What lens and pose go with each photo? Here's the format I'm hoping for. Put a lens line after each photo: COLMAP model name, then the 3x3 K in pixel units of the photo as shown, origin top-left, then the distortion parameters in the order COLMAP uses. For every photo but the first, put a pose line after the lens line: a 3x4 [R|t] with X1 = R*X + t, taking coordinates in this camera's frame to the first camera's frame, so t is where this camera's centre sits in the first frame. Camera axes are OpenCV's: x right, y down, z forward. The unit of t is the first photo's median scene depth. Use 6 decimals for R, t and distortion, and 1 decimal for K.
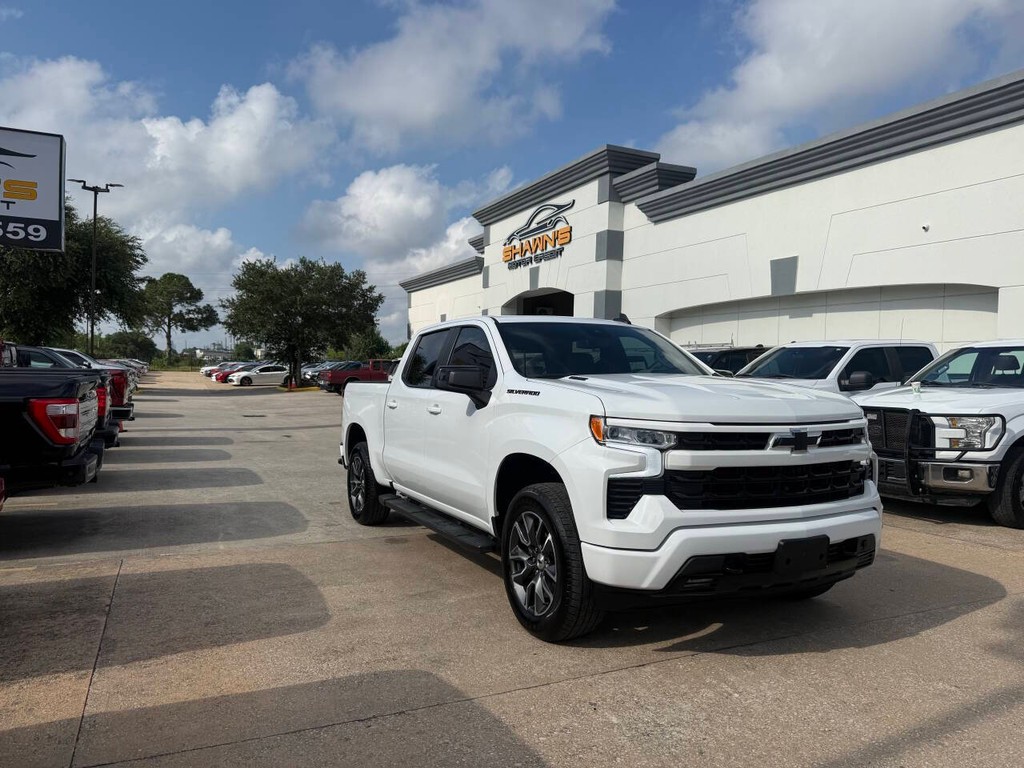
lens RADIAL K [[715.9, 0, 504.3], [0, 715.9, 388.5], [0, 0, 1]] dist [0.081386, -0.114663]
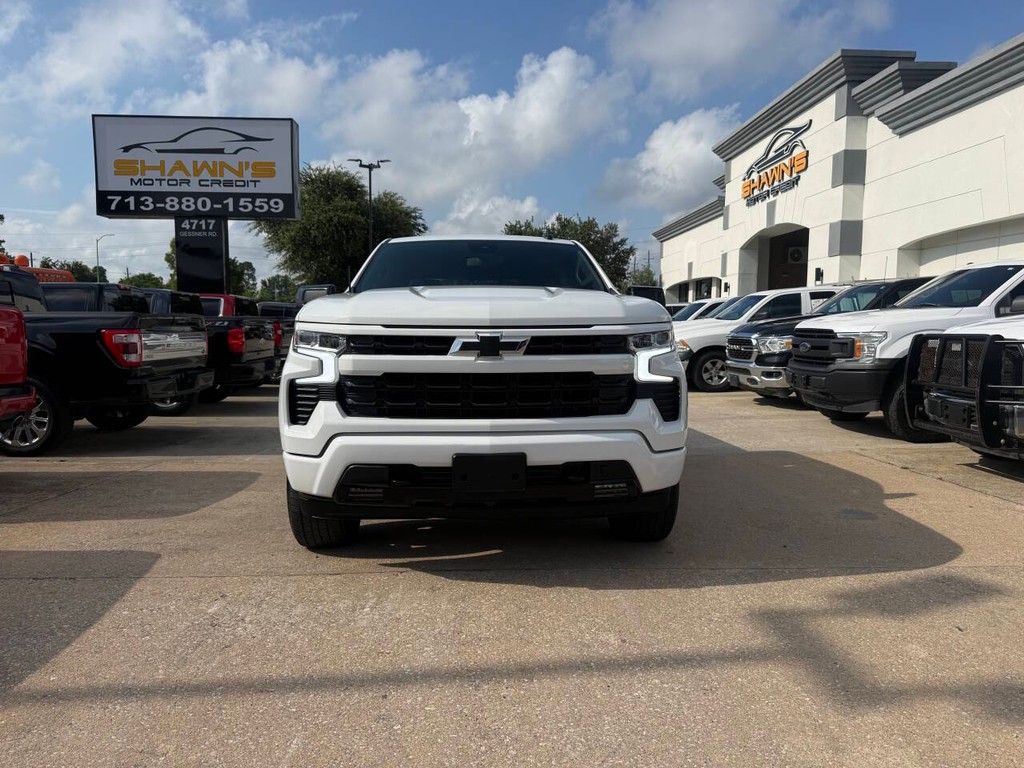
lens RADIAL K [[715.3, 0, 512.3], [0, 715.3, 389.7], [0, 0, 1]] dist [0.058303, -0.083467]
pose [[0.920454, 0.018652, -0.390406, 0.236653], [0.005783, 0.998101, 0.061319, 0.022034], [0.390809, -0.058699, 0.918598, 0.062694]]
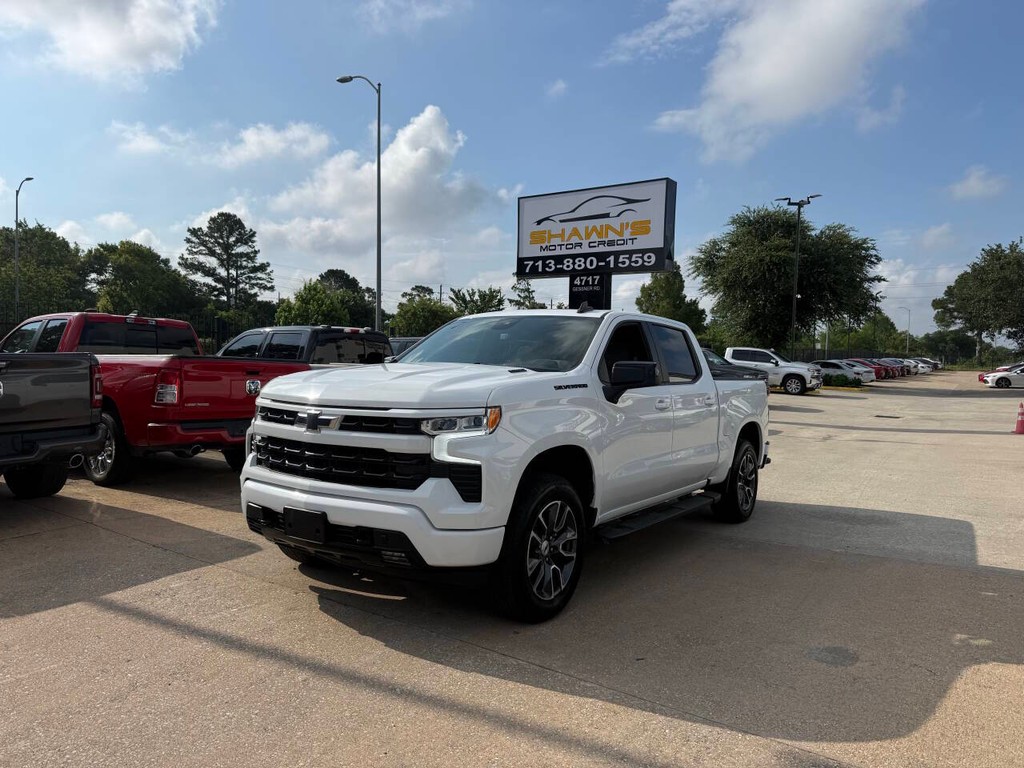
lens RADIAL K [[712.6, 0, 512.0], [0, 712.6, 384.0], [0, 0, 1]] dist [0.068420, -0.093556]
pose [[0.493329, 0.025963, -0.869455, 0.456186], [-0.031294, 0.999437, 0.012088, -0.001922], [0.869280, 0.021245, 0.493864, 0.221577]]
